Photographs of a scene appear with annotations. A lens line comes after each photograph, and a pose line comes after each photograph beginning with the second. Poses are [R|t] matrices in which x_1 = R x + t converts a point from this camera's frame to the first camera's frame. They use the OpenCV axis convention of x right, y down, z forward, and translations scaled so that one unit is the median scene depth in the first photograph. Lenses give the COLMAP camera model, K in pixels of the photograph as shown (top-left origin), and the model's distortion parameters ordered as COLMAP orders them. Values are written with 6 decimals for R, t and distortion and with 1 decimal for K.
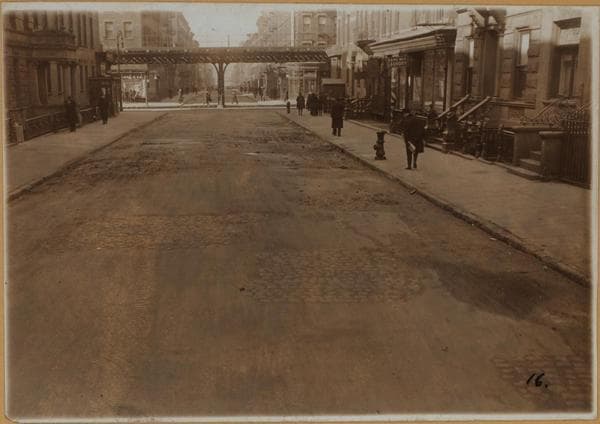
lens RADIAL K [[730.2, 0, 300.0], [0, 730.2, 212.0], [0, 0, 1]] dist [0.034675, 0.036866]
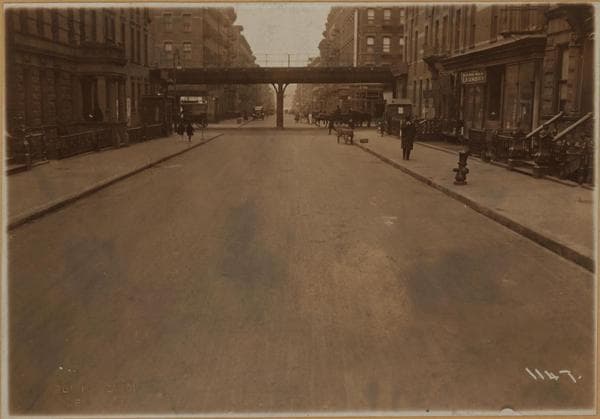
lens RADIAL K [[716.4, 0, 300.0], [0, 716.4, 209.5], [0, 0, 1]] dist [0.007982, 0.002015]
pose [[0.996607, 0.014580, -0.081010, -0.005743], [-0.017503, 0.999217, -0.035484, -0.006875], [0.080429, 0.036781, 0.996081, 0.102564]]
